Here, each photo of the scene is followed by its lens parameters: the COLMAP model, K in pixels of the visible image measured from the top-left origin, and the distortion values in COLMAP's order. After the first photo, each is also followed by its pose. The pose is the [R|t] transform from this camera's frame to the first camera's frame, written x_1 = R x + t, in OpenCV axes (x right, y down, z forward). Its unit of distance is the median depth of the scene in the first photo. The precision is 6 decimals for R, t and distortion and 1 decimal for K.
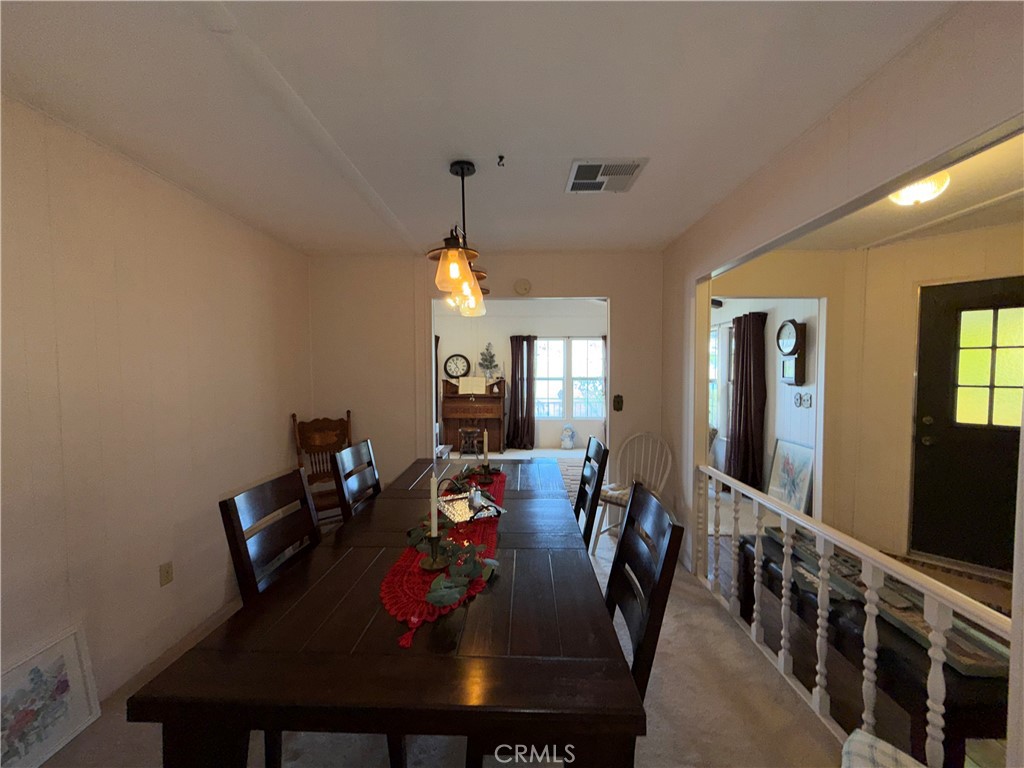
lens RADIAL K [[407.8, 0, 505.2], [0, 407.8, 383.5], [0, 0, 1]] dist [-0.001369, -0.000462]
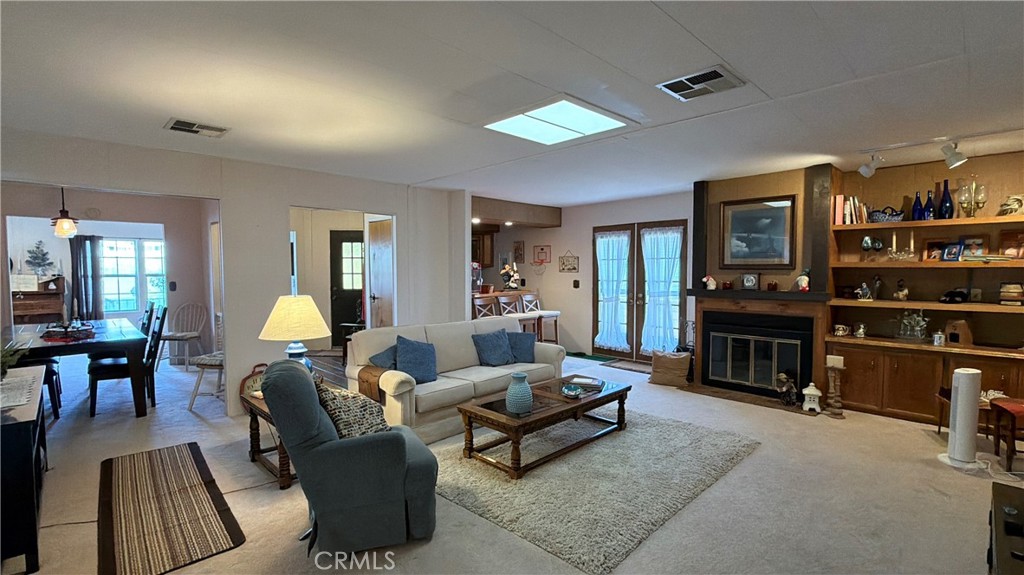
lens RADIAL K [[459.2, 0, 514.6], [0, 459.2, 288.7], [0, 0, 1]] dist [-0.001653, -0.000352]
pose [[0.682247, -0.033547, 0.730352, -0.070252], [0.026446, 0.999425, 0.021203, 0.026315], [-0.730644, 0.004849, 0.682742, -0.638262]]
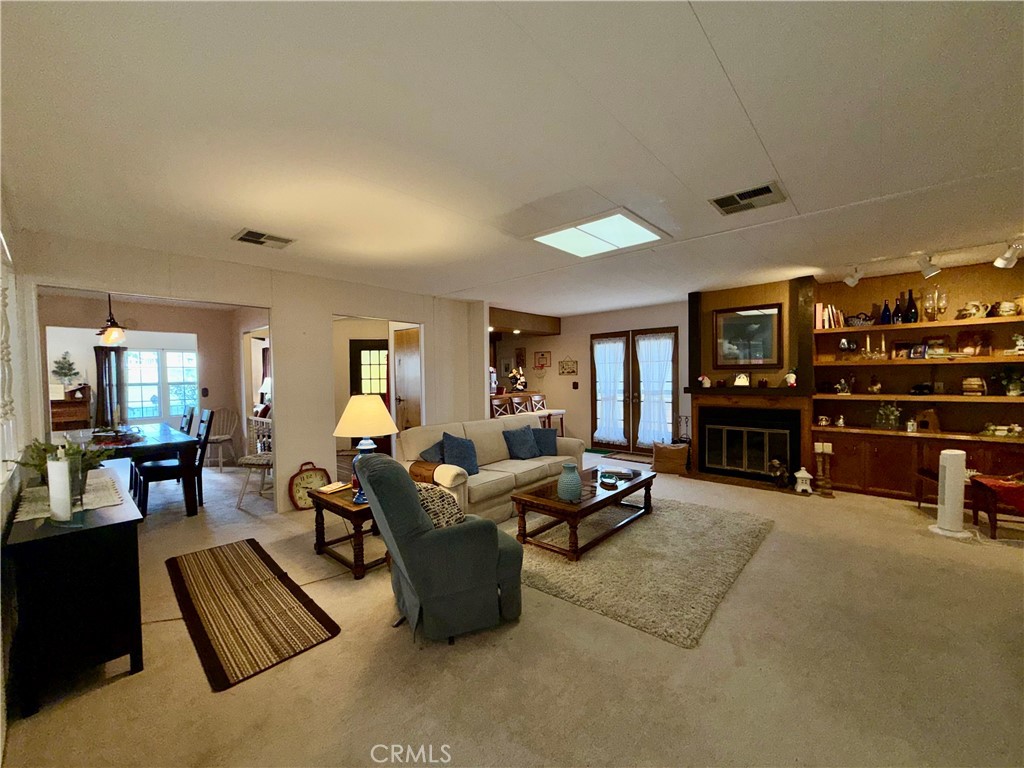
lens RADIAL K [[407.8, 0, 511.6], [0, 407.8, 384.6], [0, 0, 1]] dist [-0.001369, -0.000462]
pose [[0.639921, -0.026521, 0.767983, -0.113455], [0.040311, 0.999187, 0.000915, 0.031368], [-0.767383, 0.030373, 0.640469, -0.569240]]
